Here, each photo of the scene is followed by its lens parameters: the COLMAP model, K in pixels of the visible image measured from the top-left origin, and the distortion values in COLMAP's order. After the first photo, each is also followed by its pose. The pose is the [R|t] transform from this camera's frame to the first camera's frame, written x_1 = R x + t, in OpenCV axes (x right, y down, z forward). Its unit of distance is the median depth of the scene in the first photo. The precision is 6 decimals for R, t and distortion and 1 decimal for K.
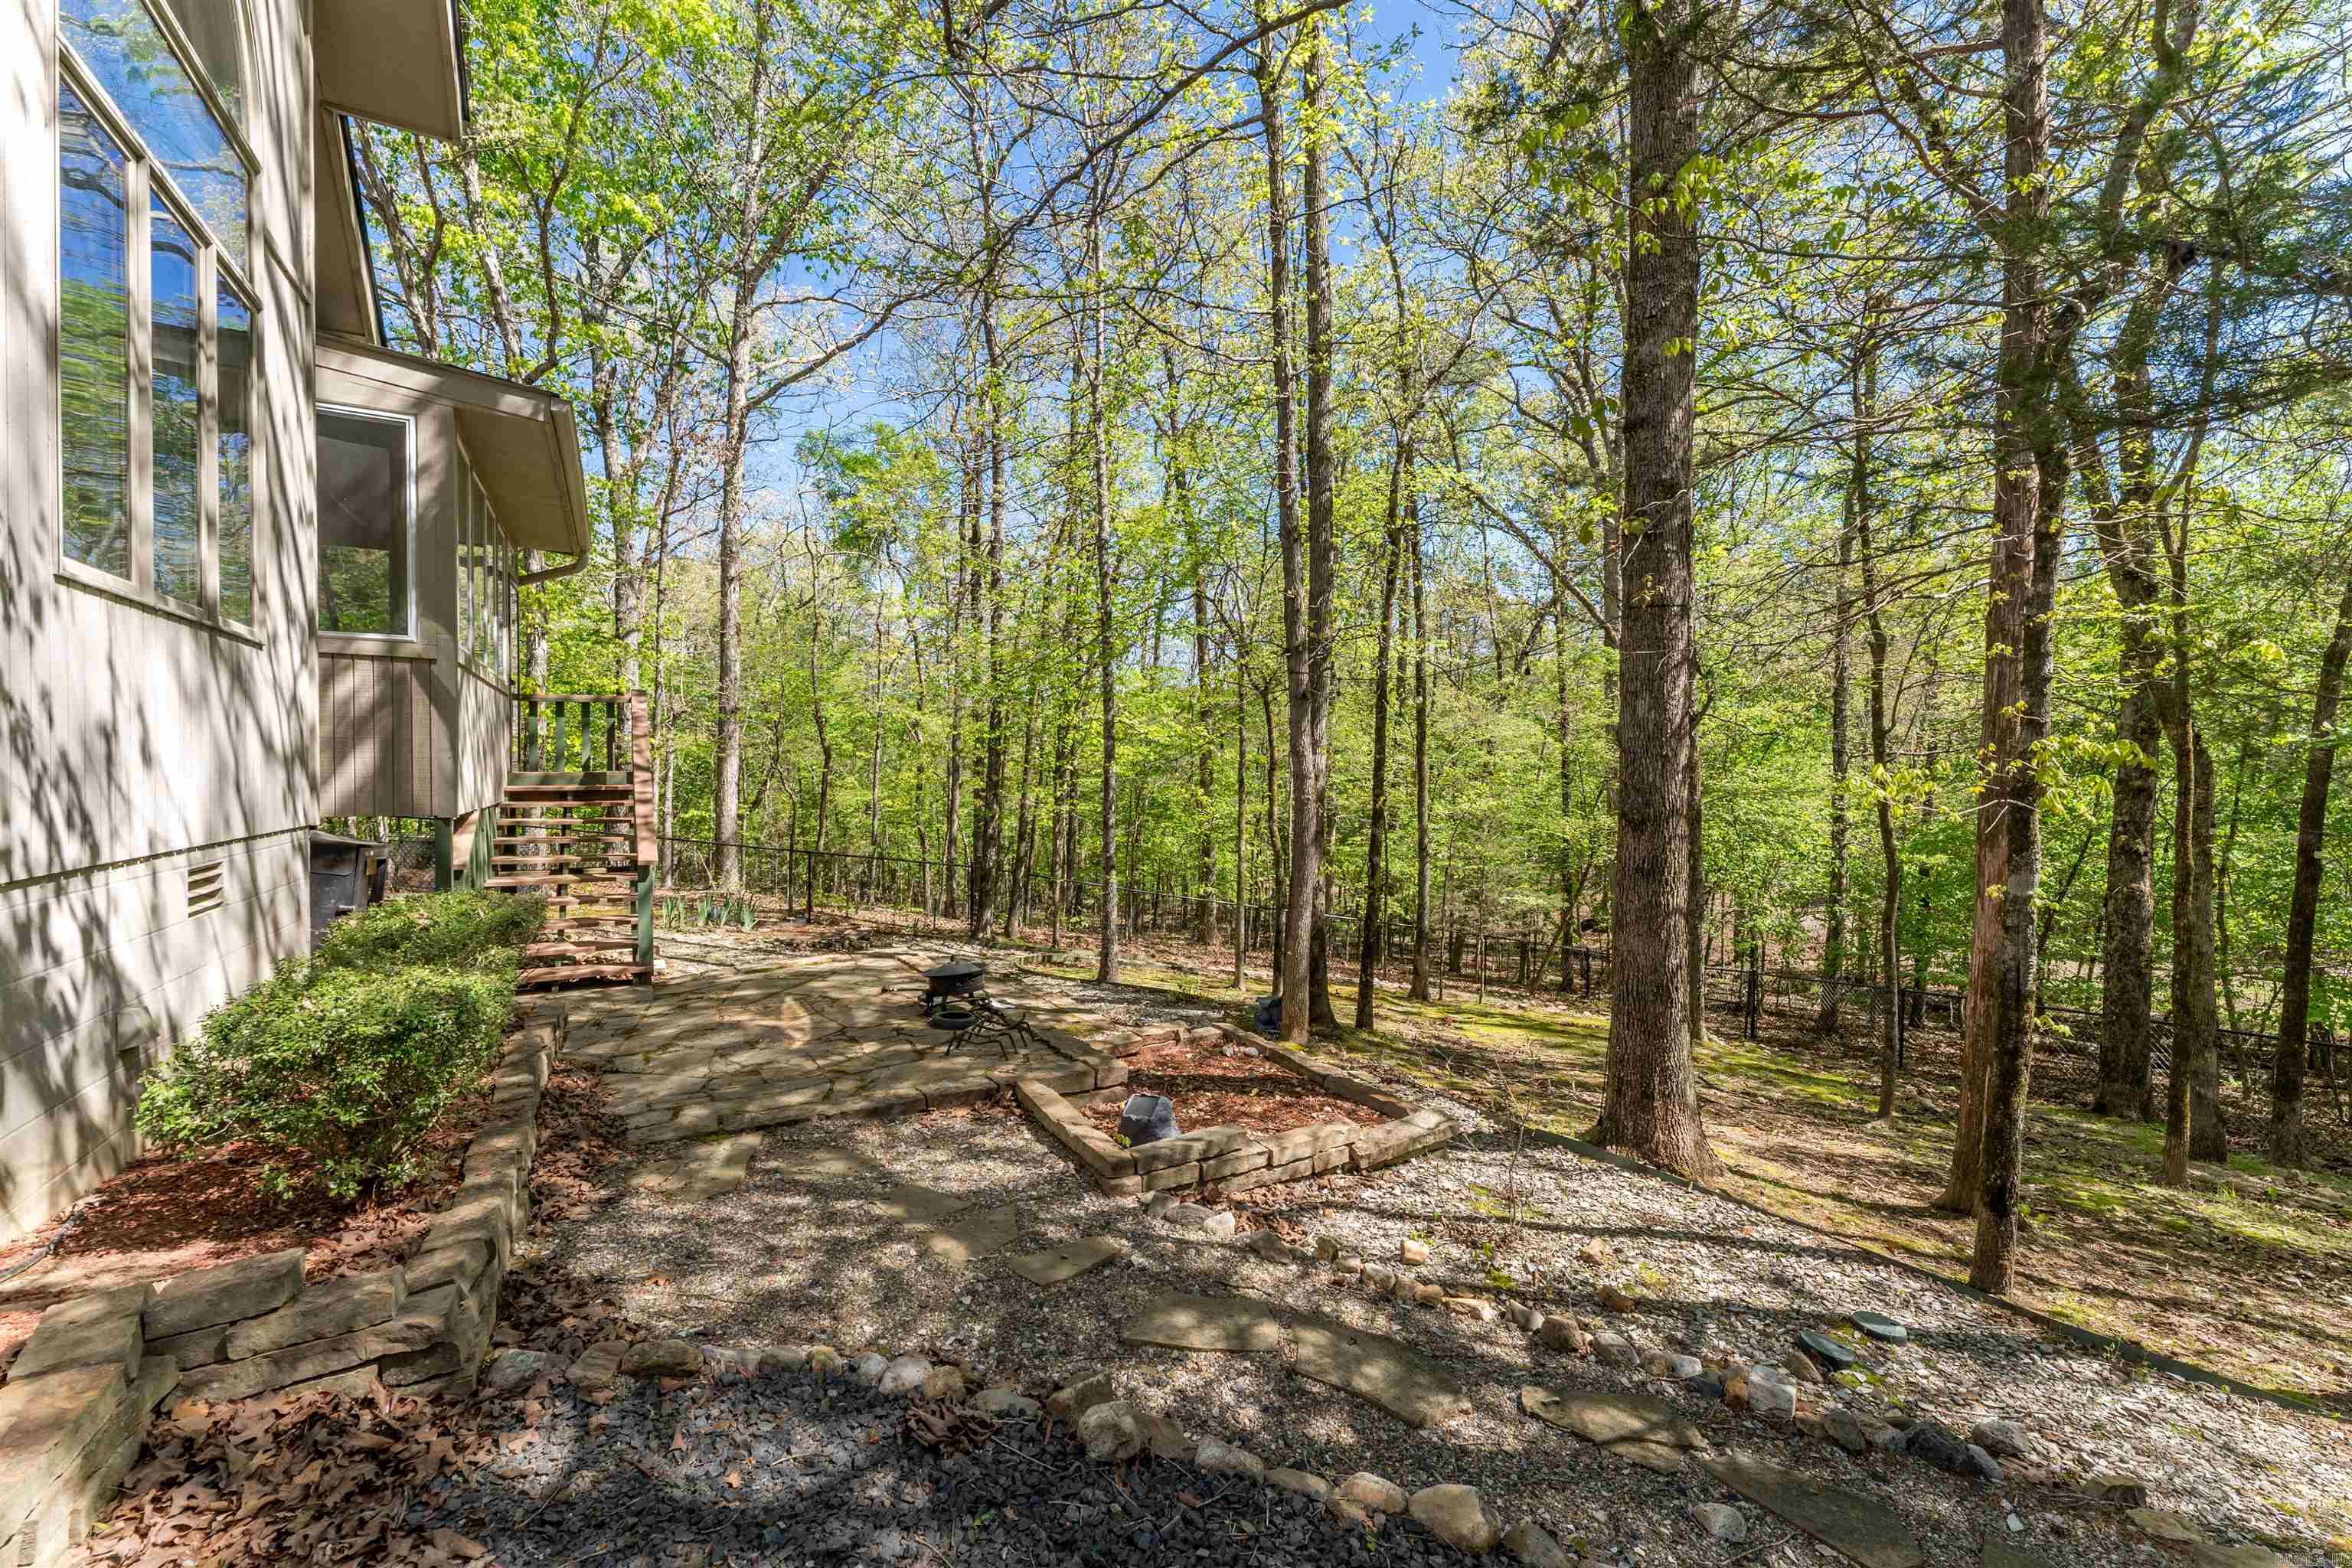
lens RADIAL K [[954.9, 0, 1171.7], [0, 954.9, 783.1], [0, 0, 1]] dist [-0.000992, -0.000488]
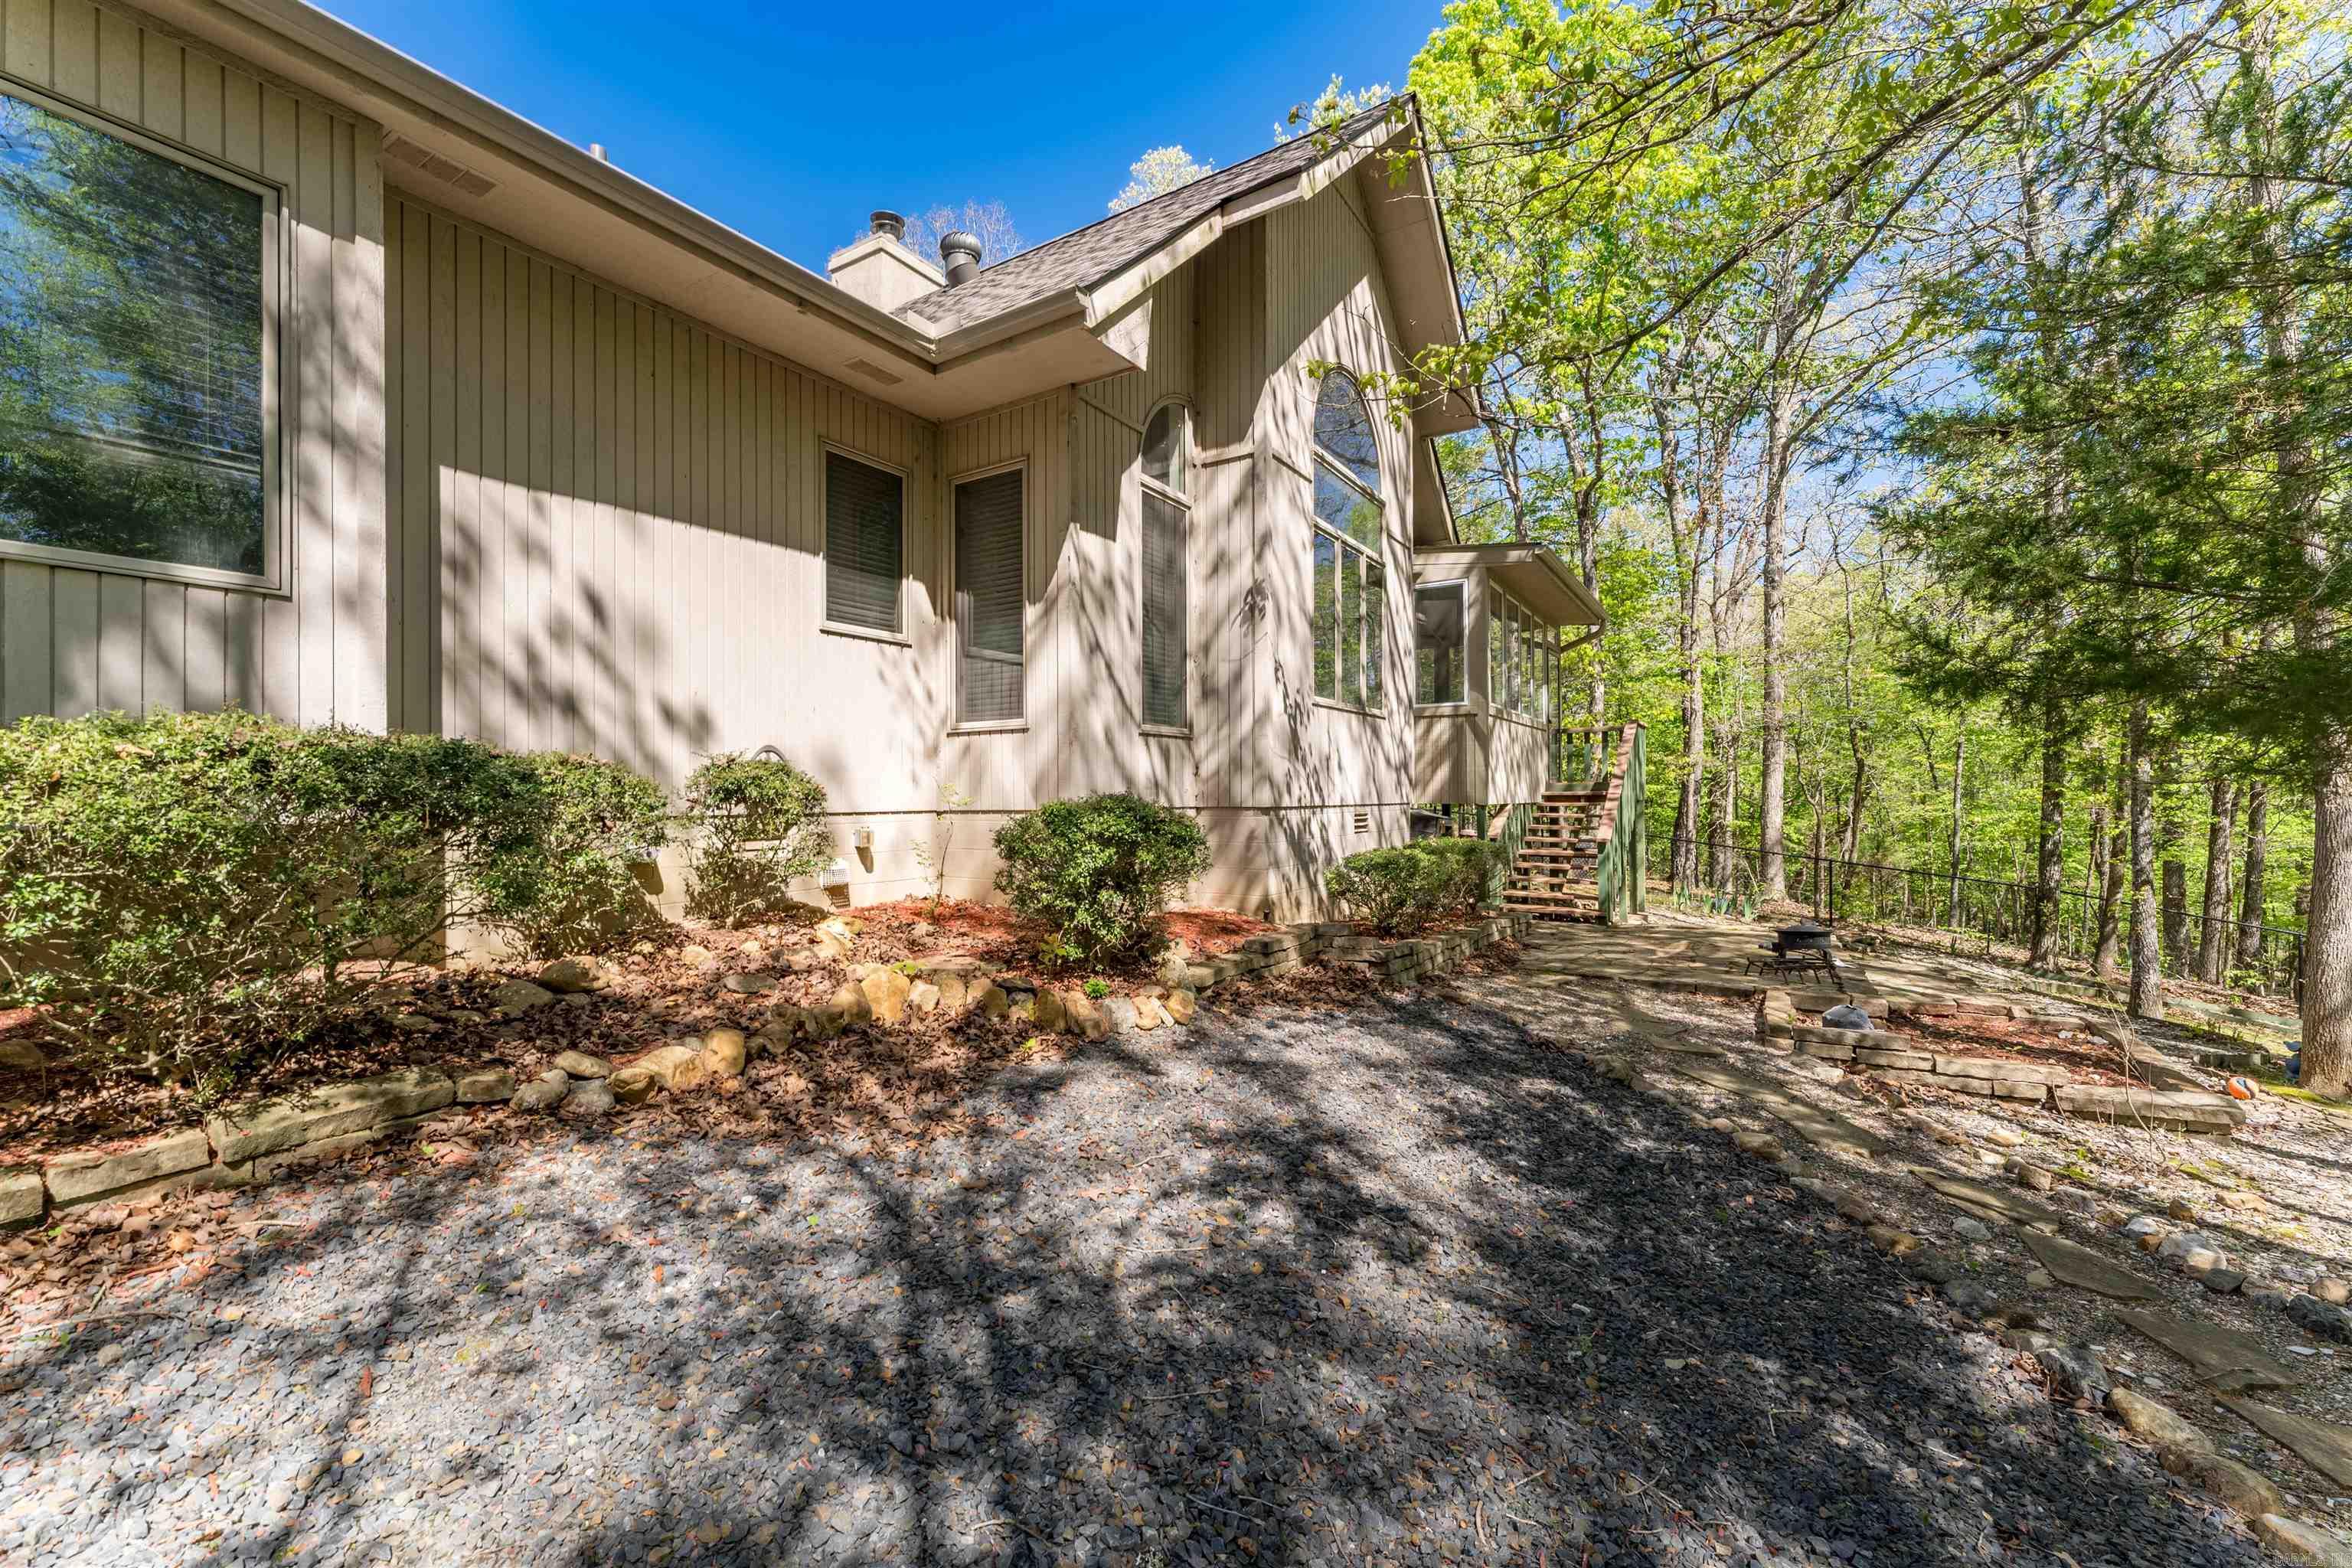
lens RADIAL K [[954.9, 0, 1171.3], [0, 954.9, 795.1], [0, 0, 1]] dist [-0.000992, -0.000488]
pose [[0.474348, -0.007328, -0.880307, 0.709352], [-0.004666, 0.999930, -0.010838, 0.058543], [0.880325, 0.009249, 0.474280, -0.451561]]
